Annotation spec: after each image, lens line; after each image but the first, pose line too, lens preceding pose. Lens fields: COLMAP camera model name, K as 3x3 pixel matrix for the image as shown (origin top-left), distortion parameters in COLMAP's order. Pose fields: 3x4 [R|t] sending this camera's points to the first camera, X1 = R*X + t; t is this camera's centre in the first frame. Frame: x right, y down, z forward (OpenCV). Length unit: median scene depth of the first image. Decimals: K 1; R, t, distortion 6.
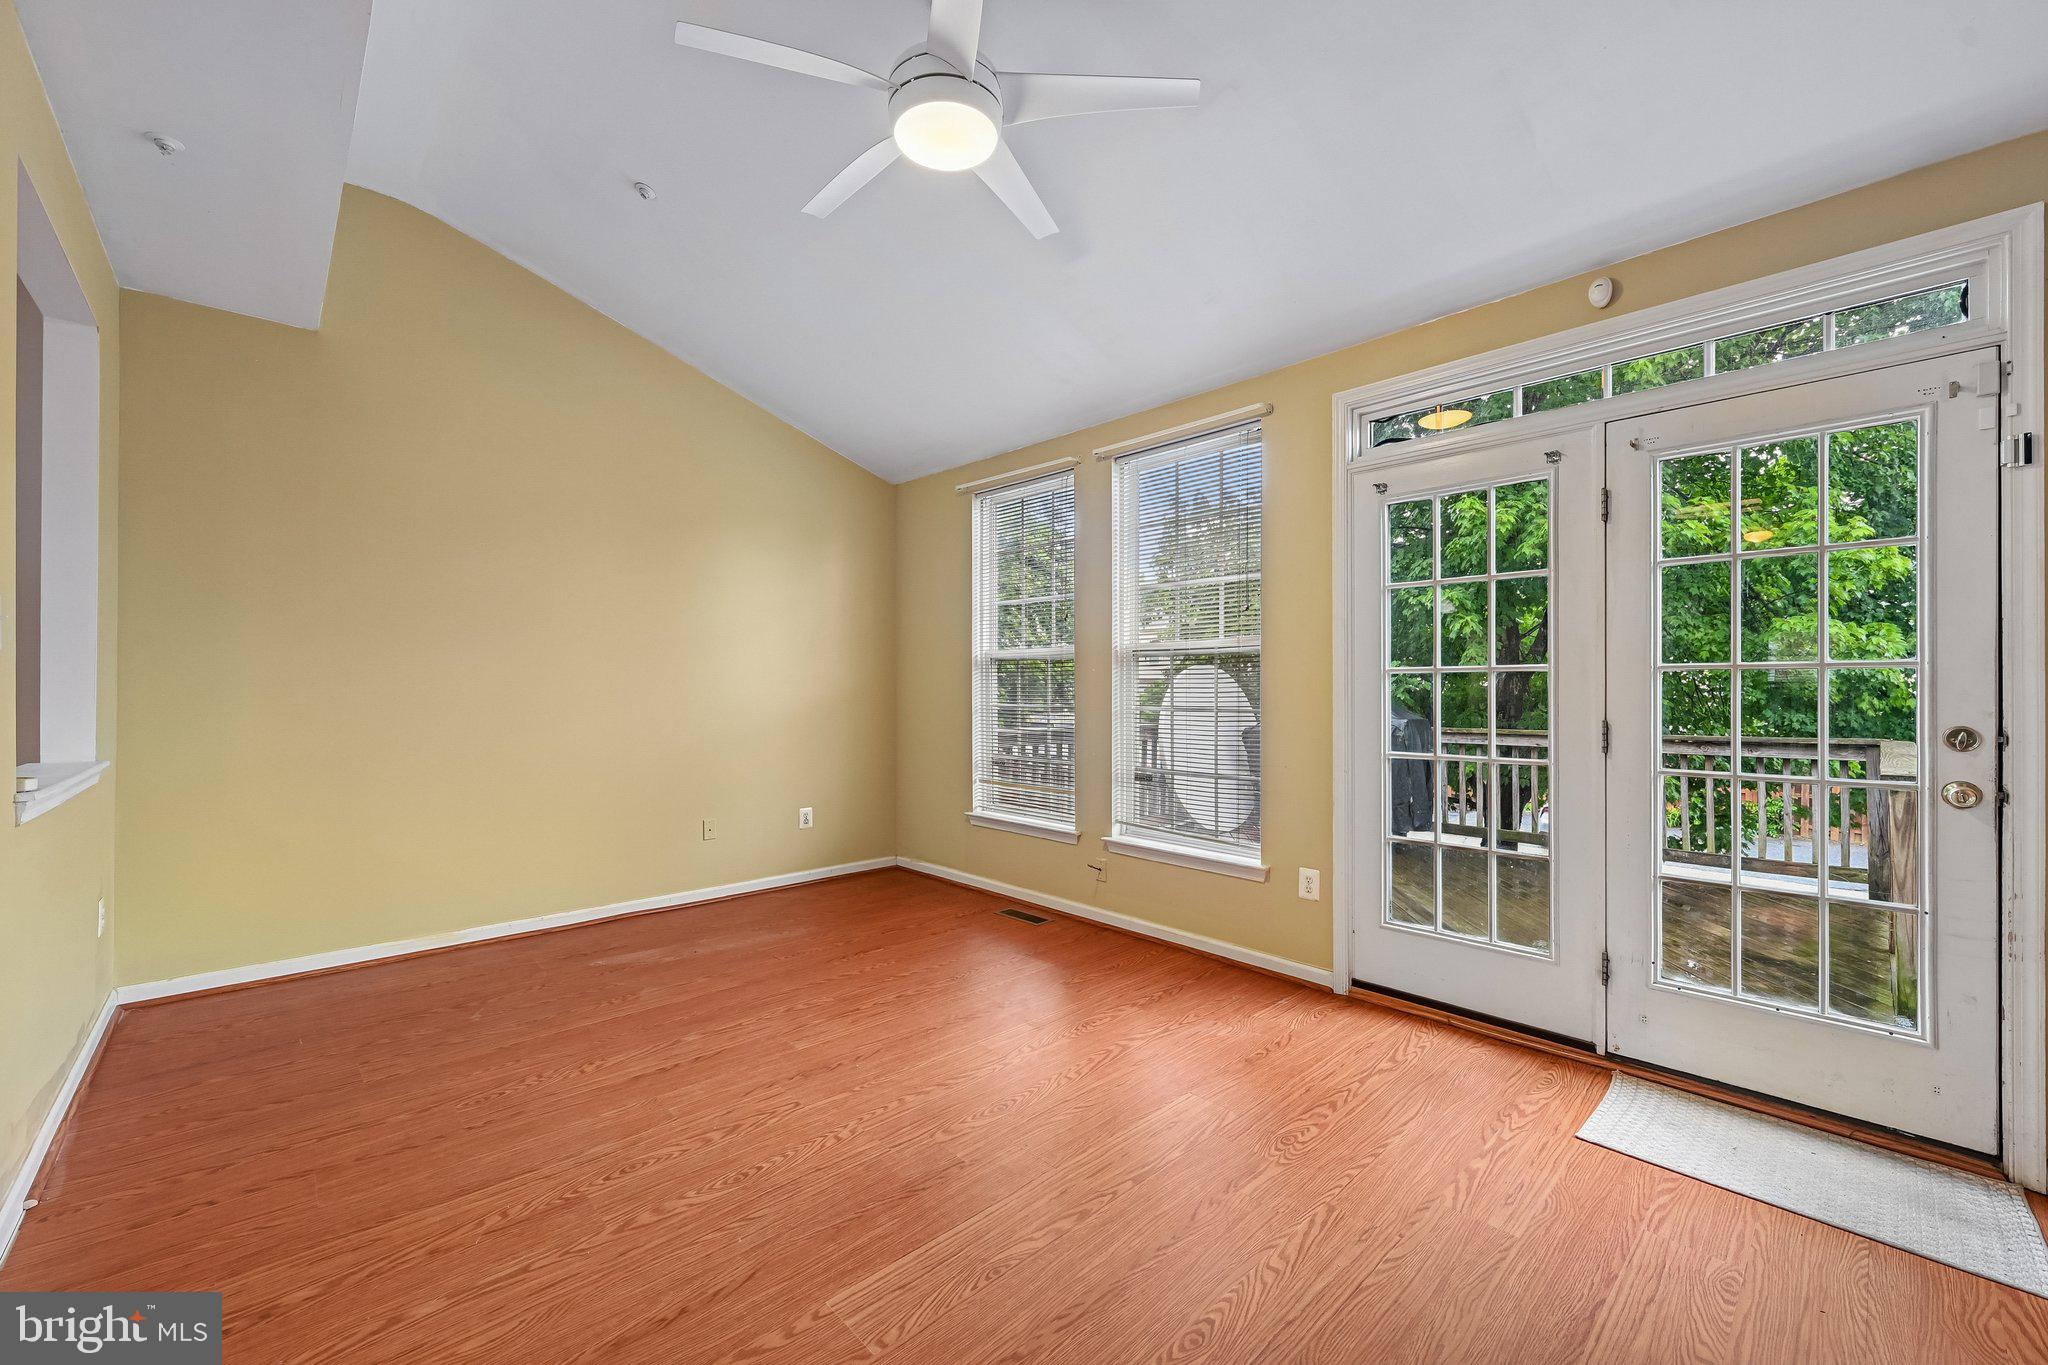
lens RADIAL K [[815.6, 0, 1035.1], [0, 815.6, 687.5], [0, 0, 1]] dist [-0.000471, 0.000709]
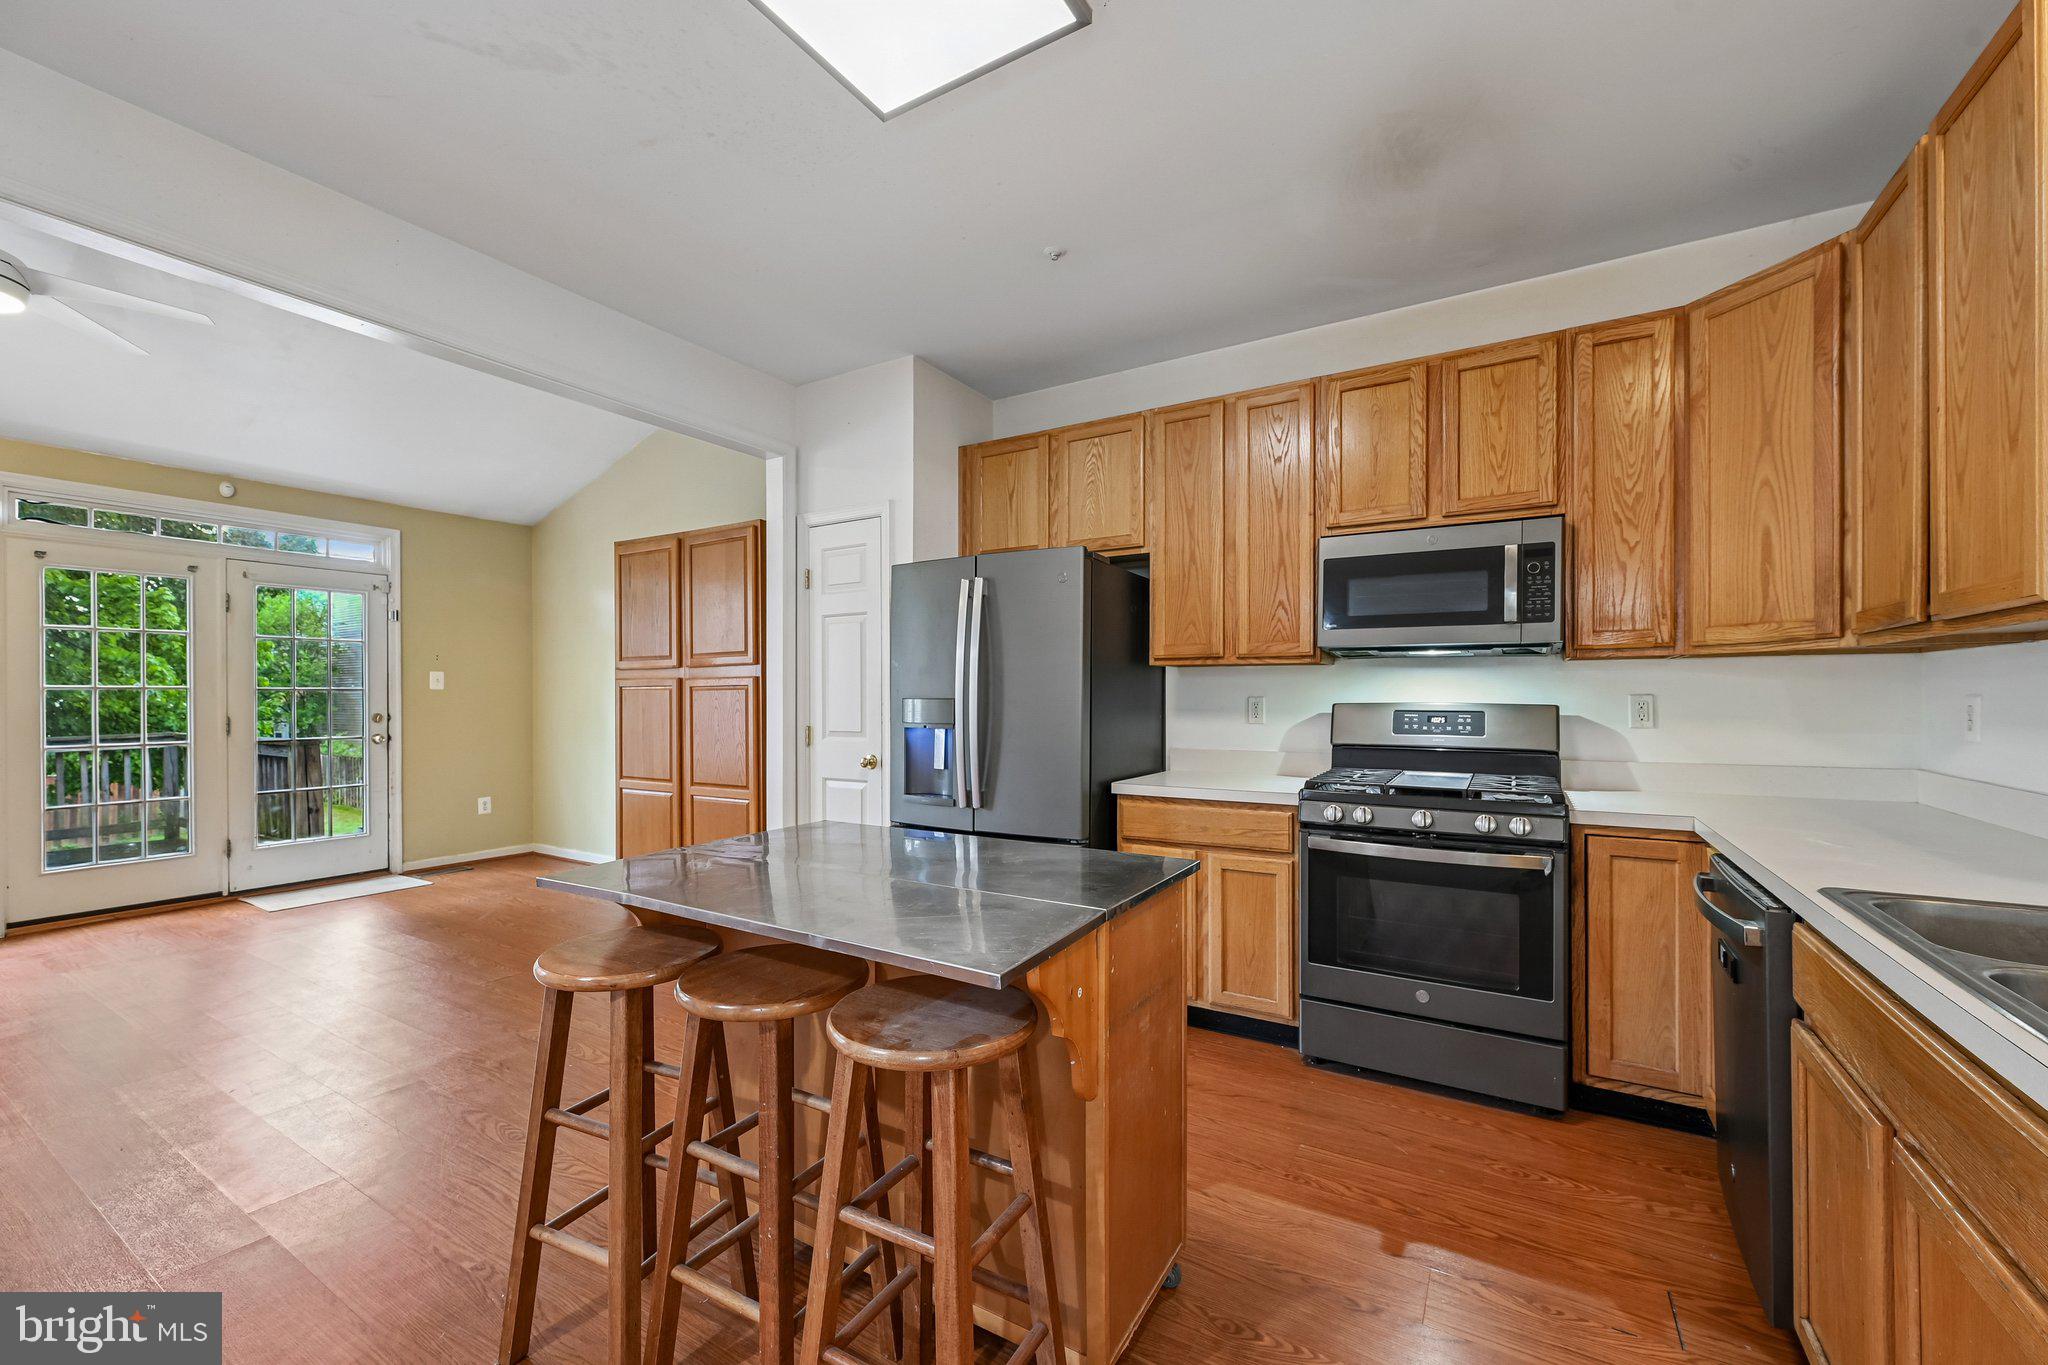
lens RADIAL K [[813.5, 0, 1029.7], [0, 813.5, 695.7], [0, 0, 1]] dist [-0.000229, 0.000239]
pose [[-0.268408, 0.001685, 0.963304, -1.411072], [0.002658, 0.999996, -0.001008, -0.001529], [-0.963302, 0.002289, -0.268411, -0.246037]]
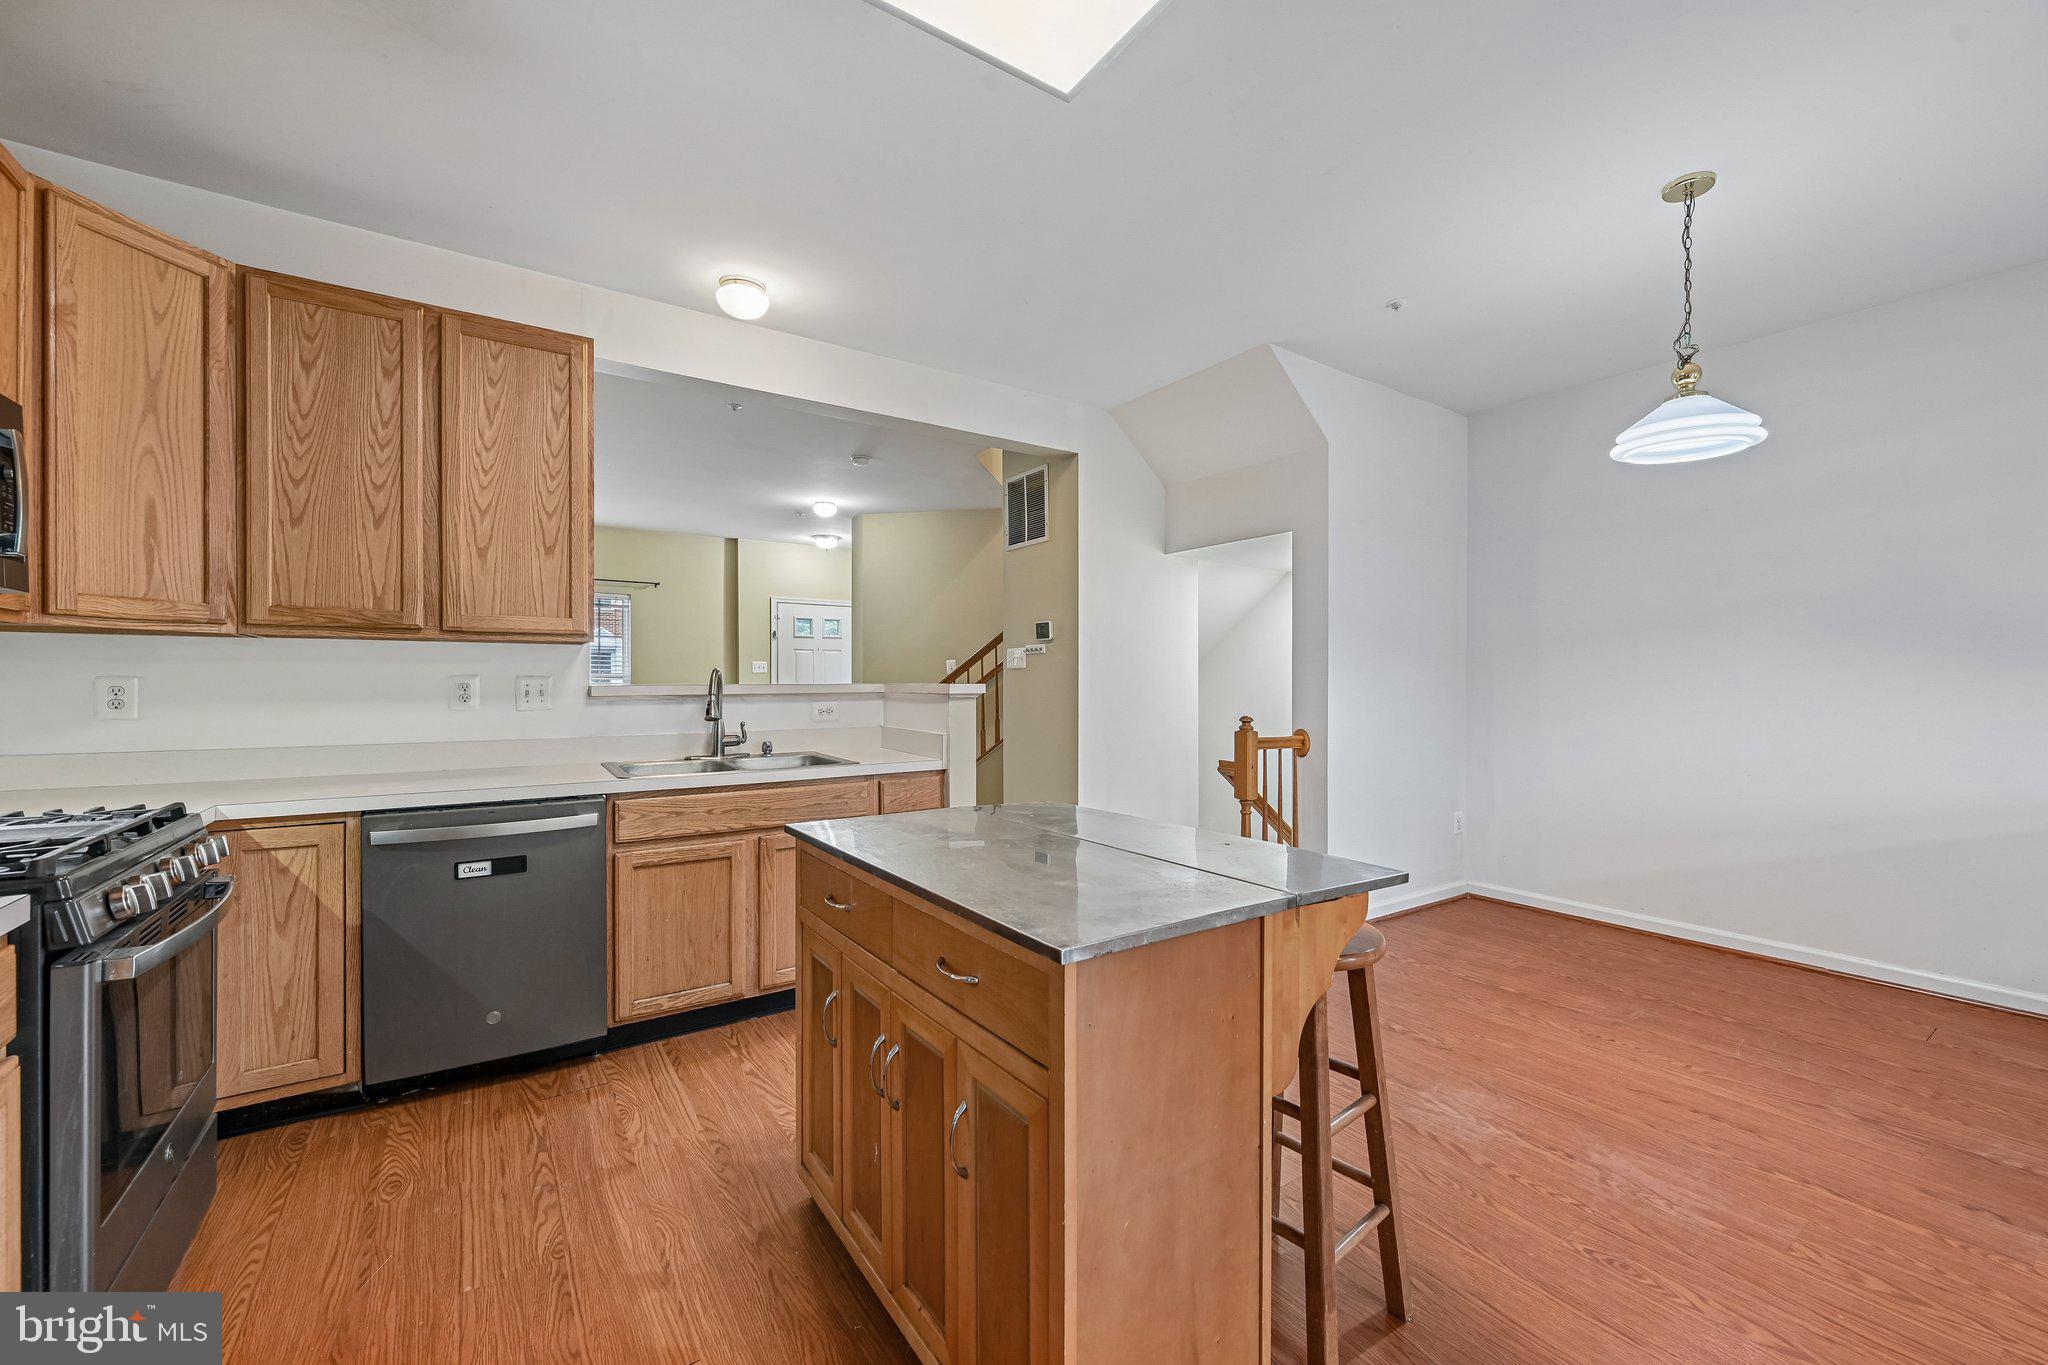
lens RADIAL K [[810.1, 0, 1031.4], [0, 810.1, 683.5], [0, 0, 1]] dist [0.000302, 0.000169]
pose [[-0.157263, 0.003779, -0.987550, -0.277339], [-0.000680, 0.999992, 0.003935, 0.002370], [0.987557, 0.001290, -0.157259, -0.229164]]
